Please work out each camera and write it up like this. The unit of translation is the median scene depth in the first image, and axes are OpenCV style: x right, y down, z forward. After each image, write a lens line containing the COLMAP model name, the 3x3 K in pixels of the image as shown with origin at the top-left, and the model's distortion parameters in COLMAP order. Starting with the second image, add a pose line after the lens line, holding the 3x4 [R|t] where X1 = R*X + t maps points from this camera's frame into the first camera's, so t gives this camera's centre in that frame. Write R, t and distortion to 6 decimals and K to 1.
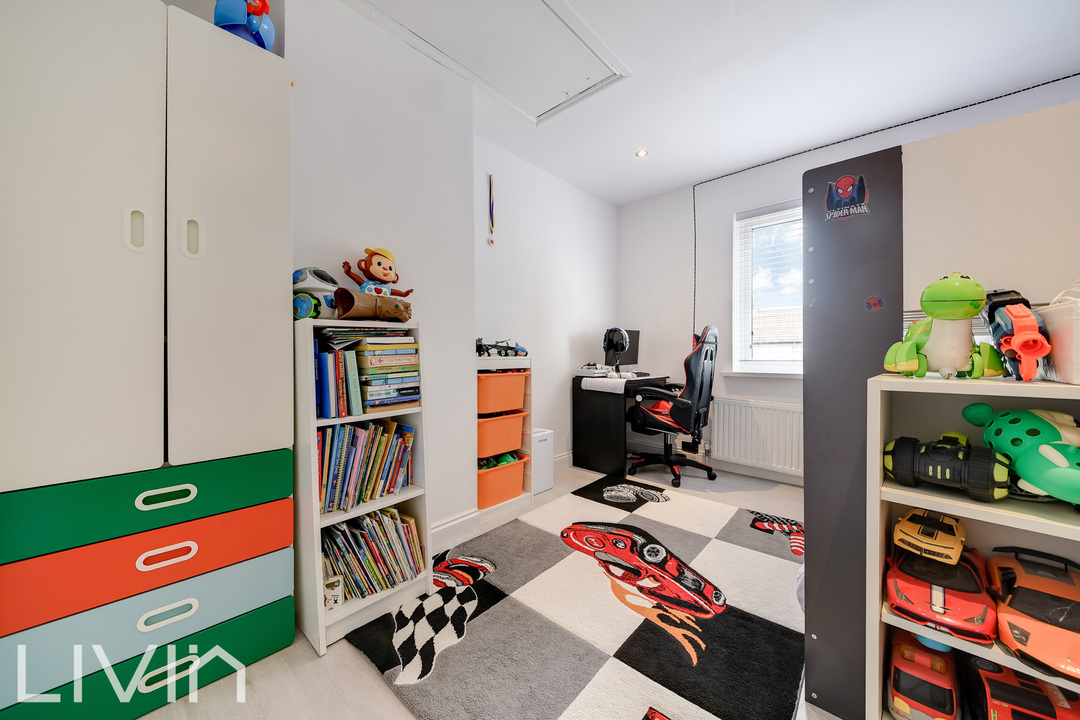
lens RADIAL K [[380.9, 0, 540.3], [0, 380.9, 354.5], [0, 0, 1]] dist [0.001224, -0.000052]
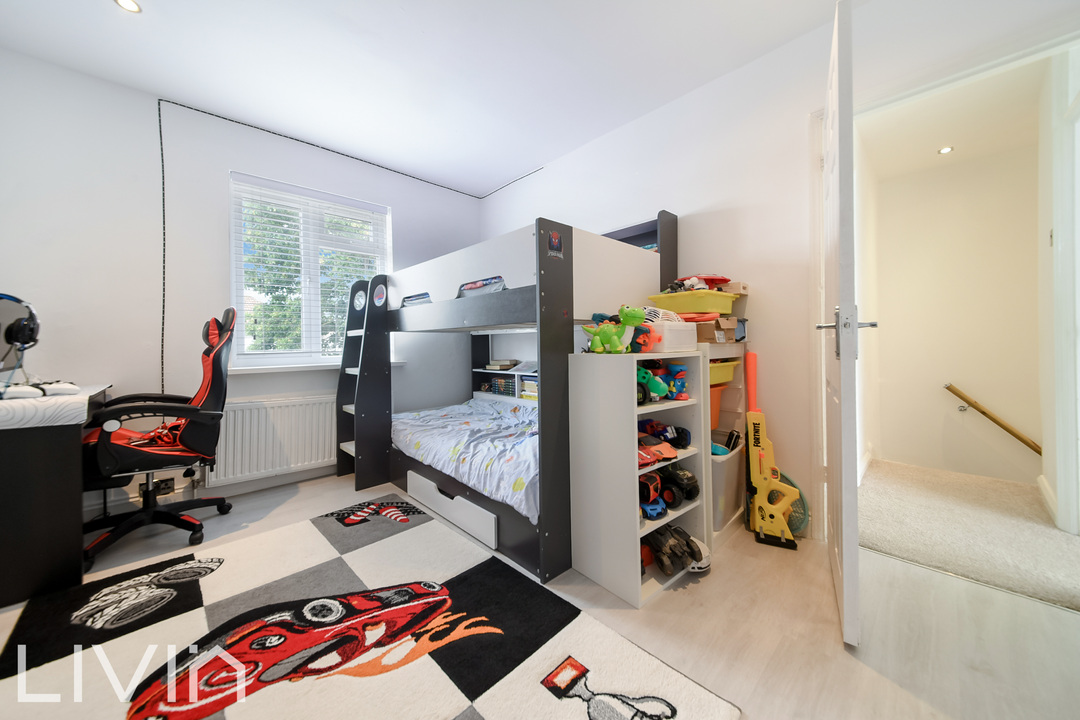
lens RADIAL K [[383.2, 0, 541.5], [0, 383.2, 340.2], [0, 0, 1]] dist [0.010620, -0.000267]
pose [[0.069166, 0.005179, 0.997592, -0.428983], [0.011643, 0.999914, -0.005999, -0.001743], [-0.997537, 0.012030, 0.069100, 0.508572]]
